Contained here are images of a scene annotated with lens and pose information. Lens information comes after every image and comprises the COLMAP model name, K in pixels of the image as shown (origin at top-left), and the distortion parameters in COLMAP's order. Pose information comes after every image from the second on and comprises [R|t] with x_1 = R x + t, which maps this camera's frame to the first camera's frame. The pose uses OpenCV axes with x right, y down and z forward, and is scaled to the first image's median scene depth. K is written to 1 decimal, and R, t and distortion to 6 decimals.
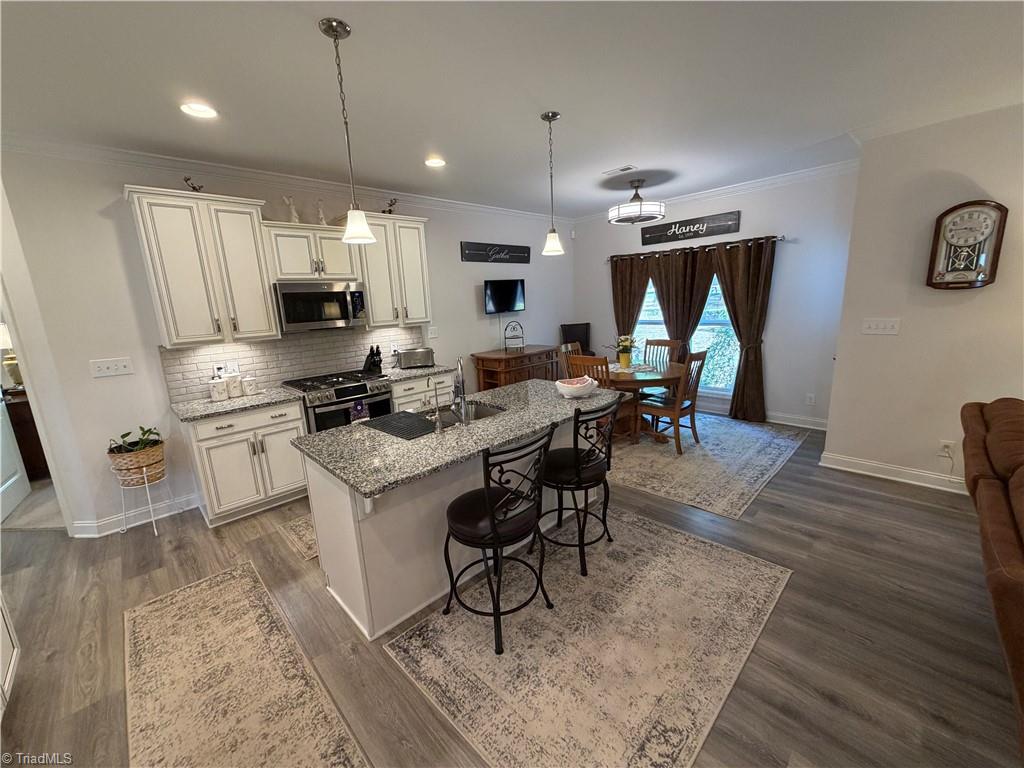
lens RADIAL K [[409.7, 0, 509.7], [0, 409.7, 384.9], [0, 0, 1]] dist [-0.001124, -0.000204]
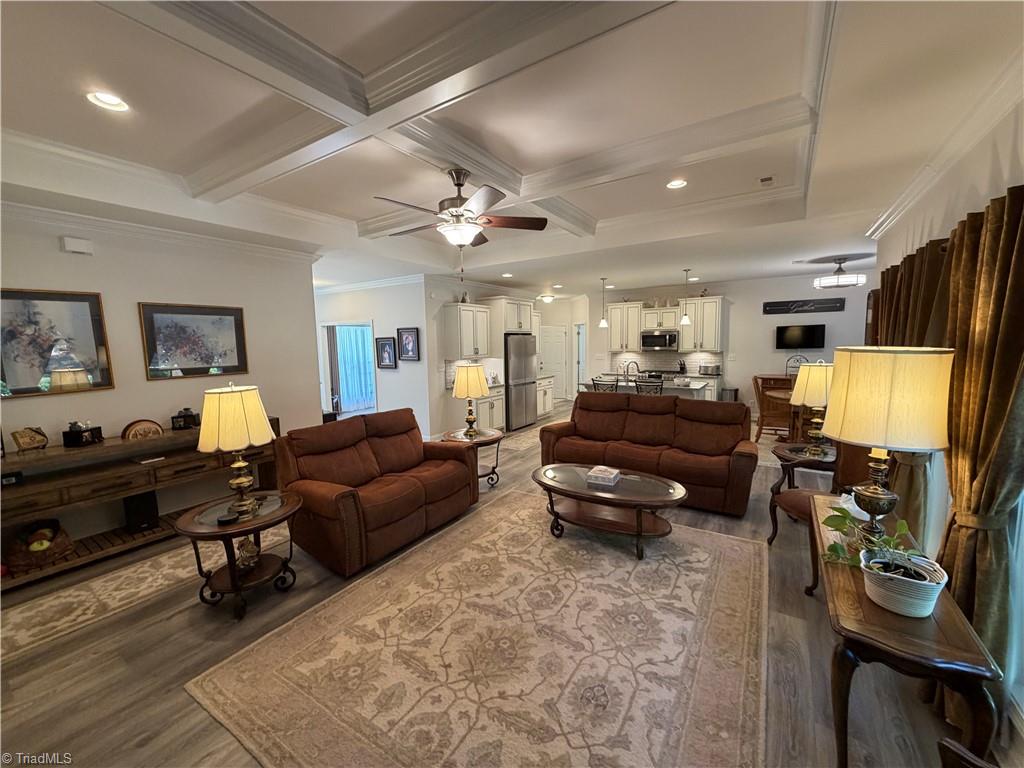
lens RADIAL K [[409.7, 0, 510.9], [0, 409.7, 385.5], [0, 0, 1]] dist [-0.001124, -0.000204]
pose [[0.225200, 0.147555, -0.963074, 1.457787], [-0.192120, 0.975783, 0.104578, -0.017915], [0.955183, 0.161475, 0.248095, -0.322255]]
